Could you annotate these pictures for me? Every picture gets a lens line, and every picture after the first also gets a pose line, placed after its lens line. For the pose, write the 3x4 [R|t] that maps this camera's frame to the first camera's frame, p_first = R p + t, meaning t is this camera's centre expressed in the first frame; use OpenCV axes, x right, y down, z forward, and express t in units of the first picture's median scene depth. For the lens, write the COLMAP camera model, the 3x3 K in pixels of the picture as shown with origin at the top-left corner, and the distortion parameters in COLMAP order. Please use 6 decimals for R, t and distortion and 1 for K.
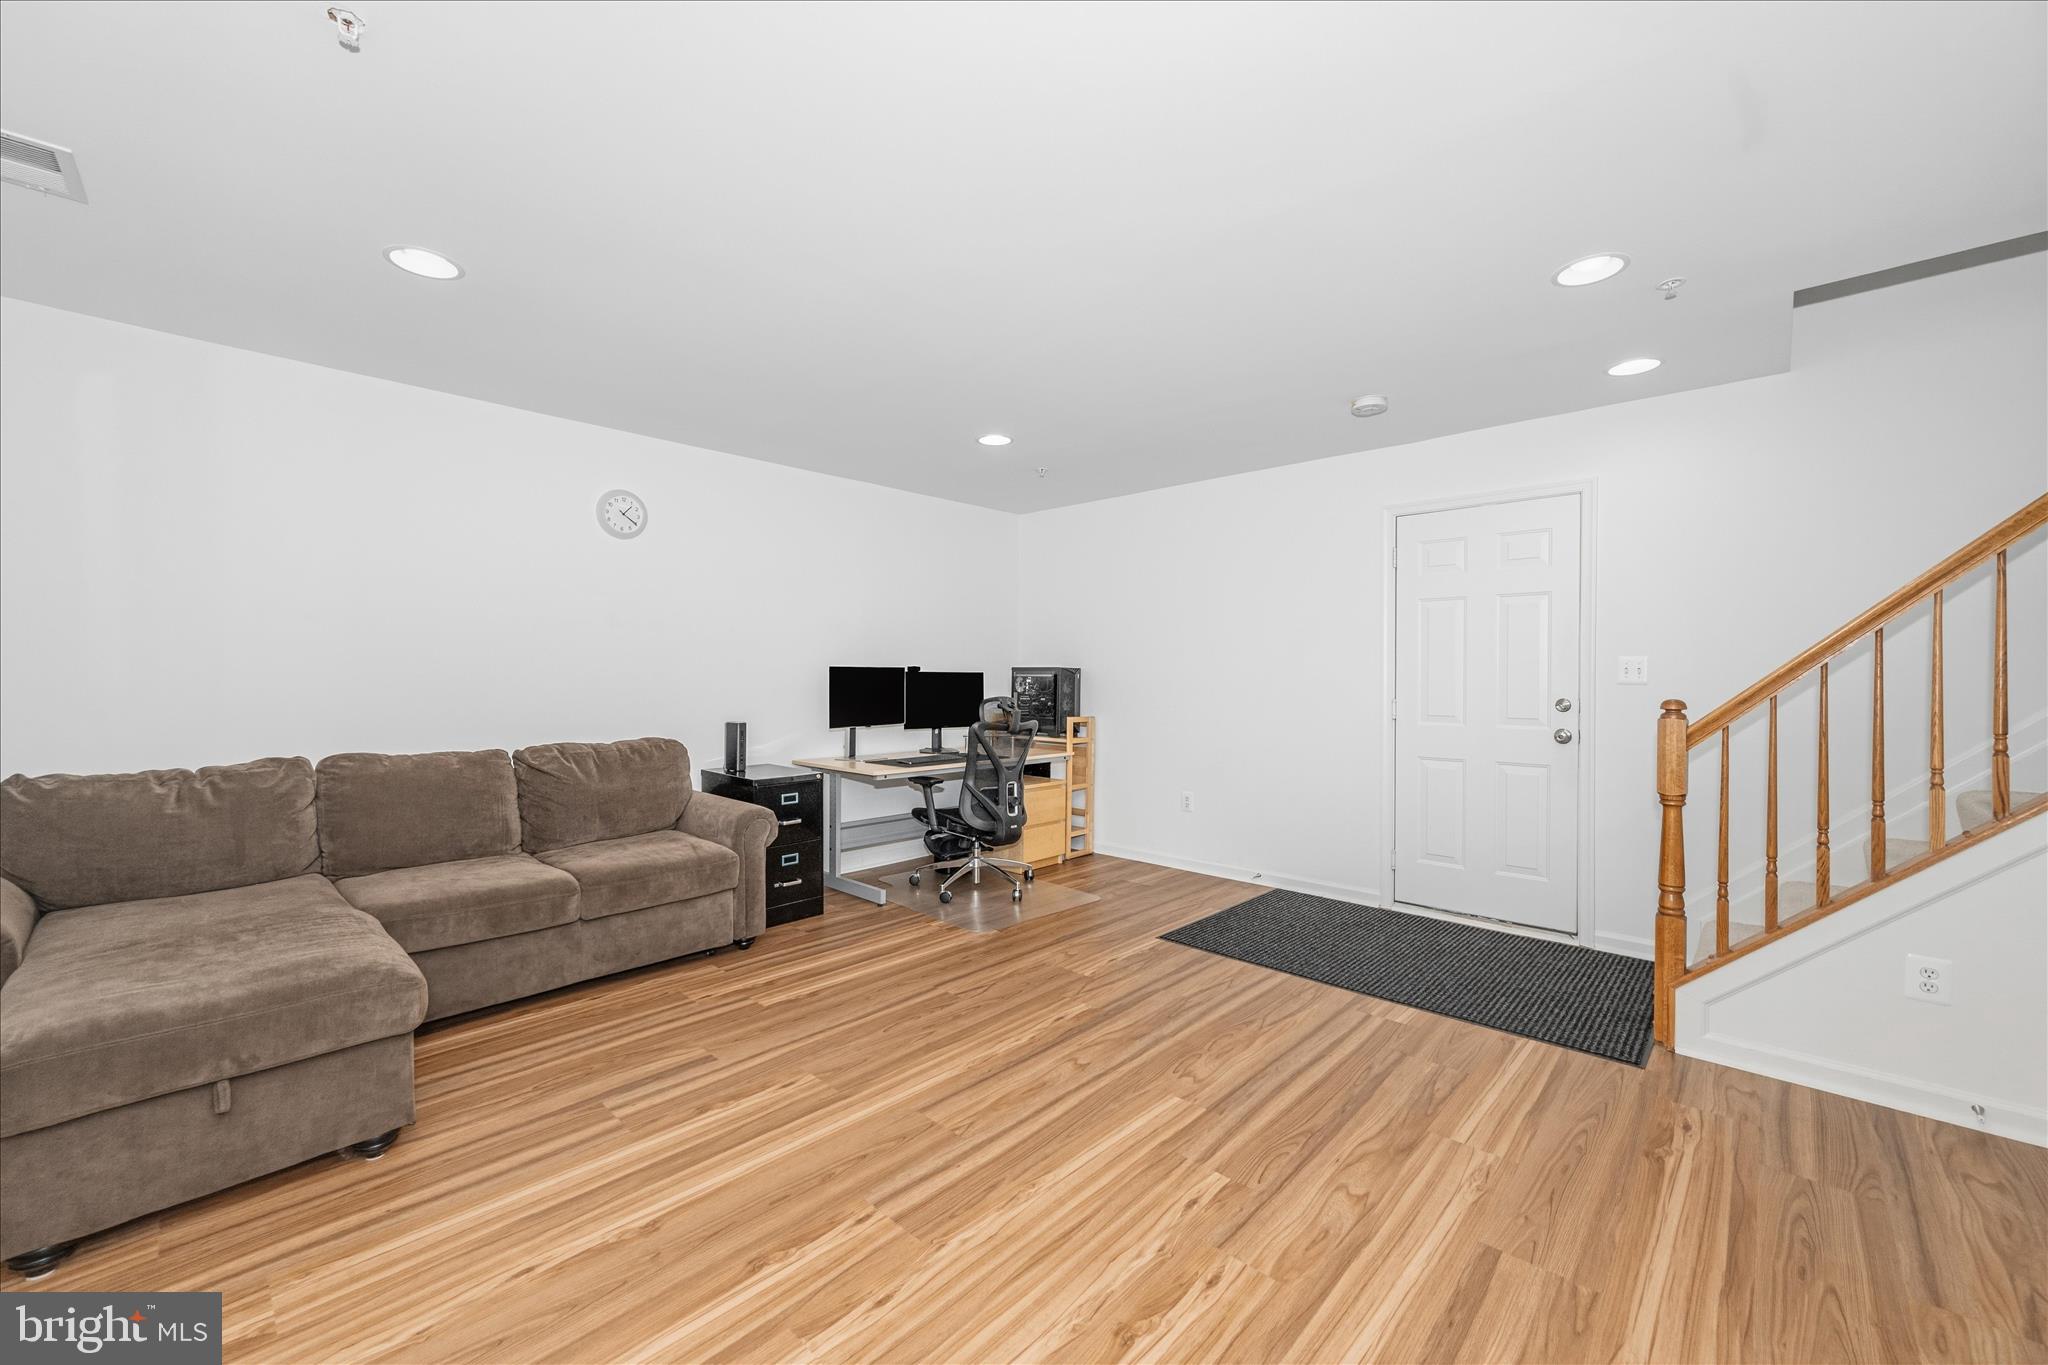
lens RADIAL K [[806.2, 0, 1023.8], [0, 806.2, 679.5], [0, 0, 1]] dist [-0.001688, 0.000305]
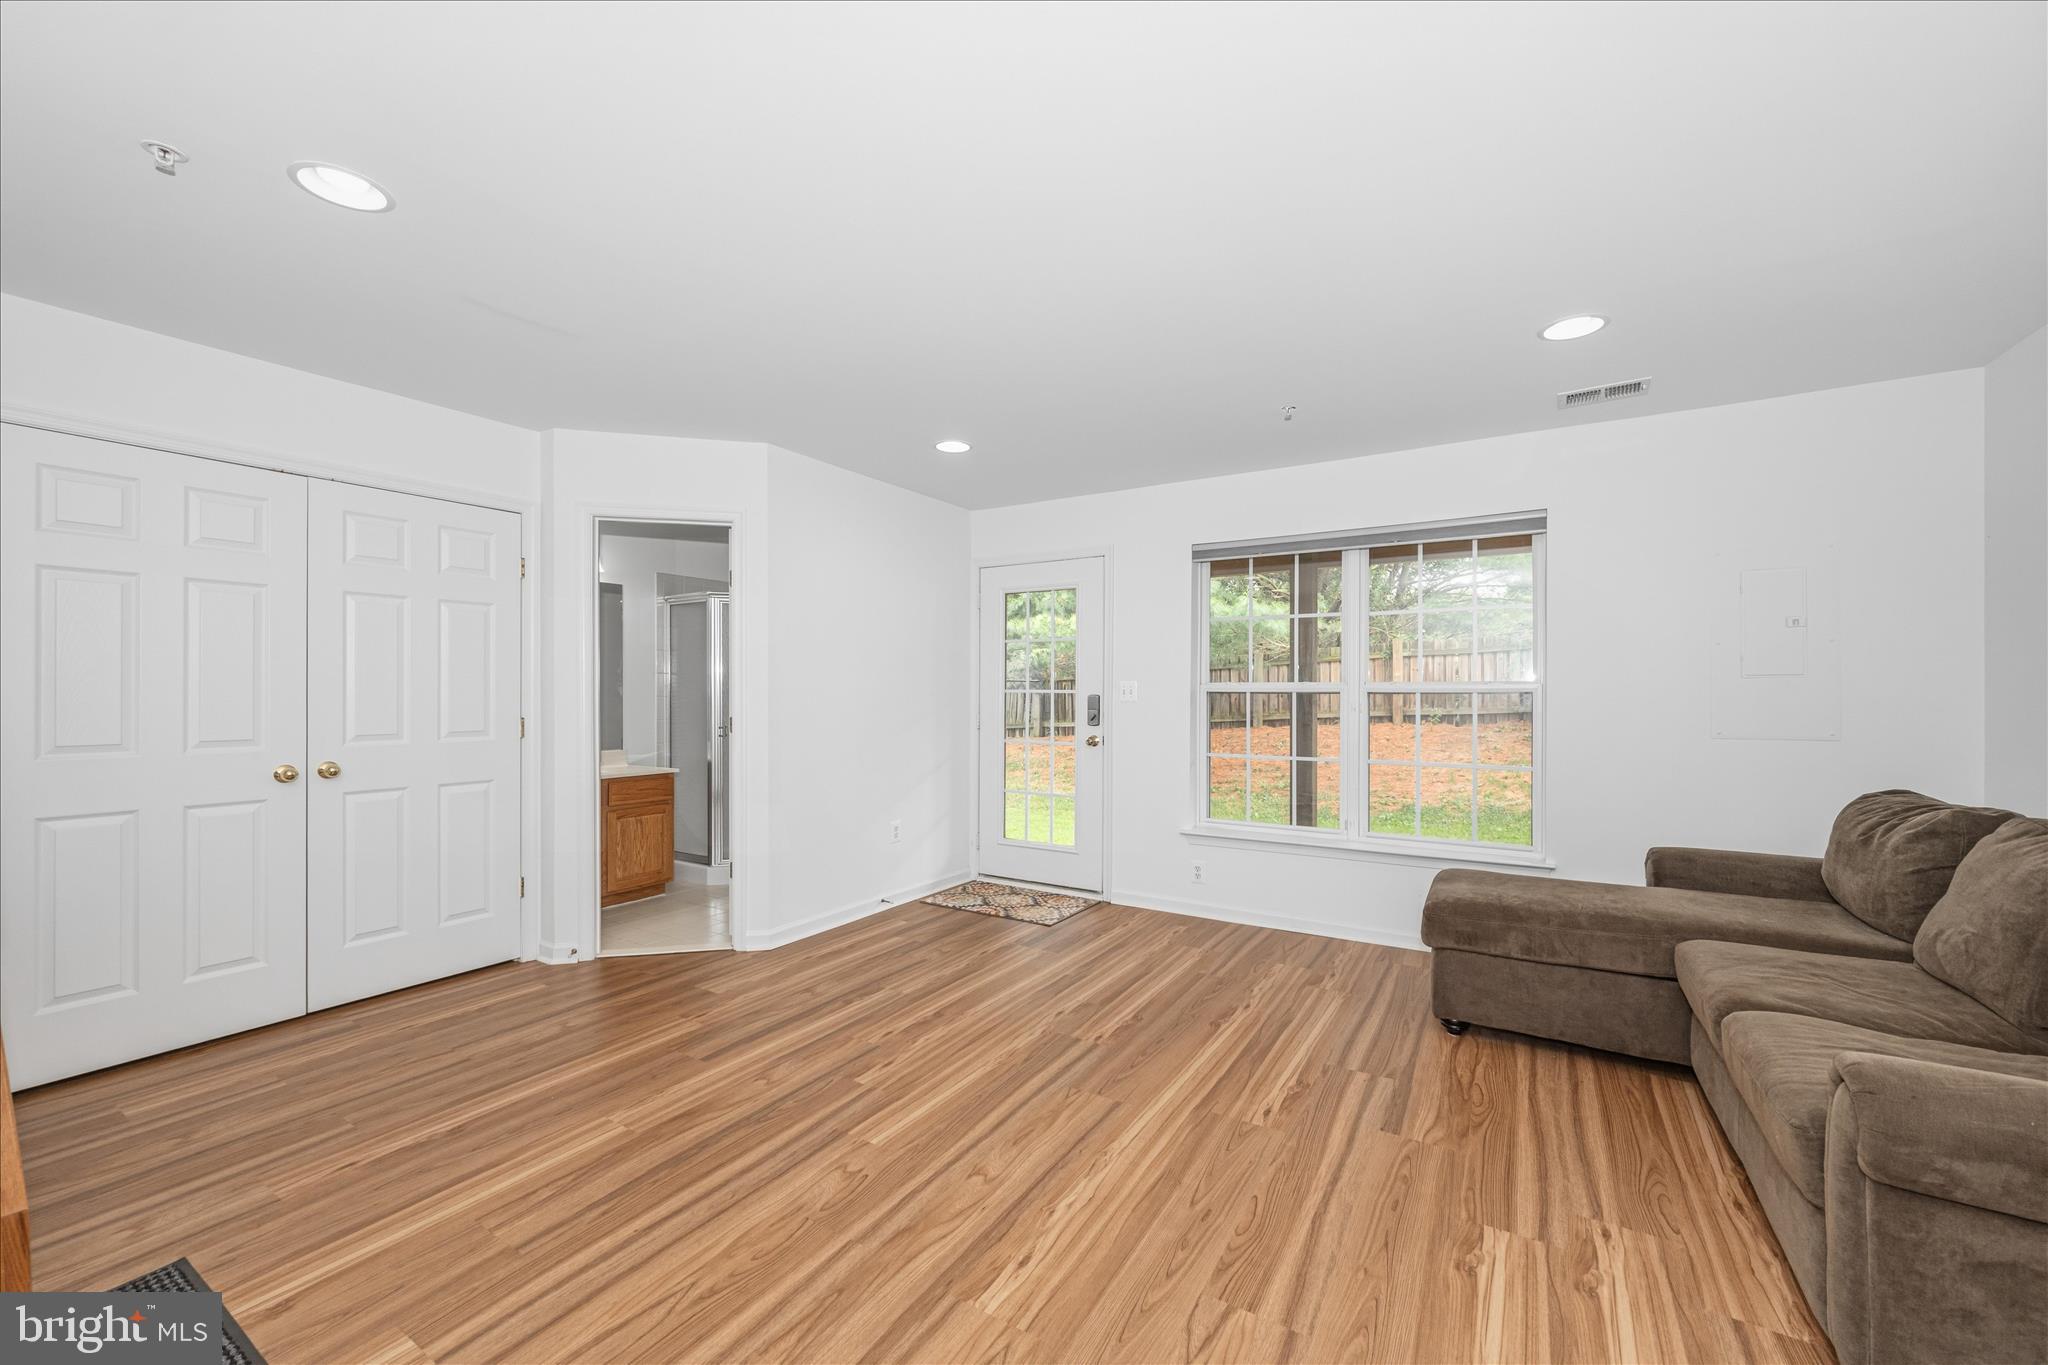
lens RADIAL K [[806.2, 0, 1022.2], [0, 806.2, 687.4], [0, 0, 1]] dist [-0.001688, 0.000305]
pose [[-0.980831, -0.005662, -0.194778, 0.207931], [-0.005808, 0.999983, 0.000176, -0.021671], [0.194774, 0.001304, -0.980847, 1.985124]]
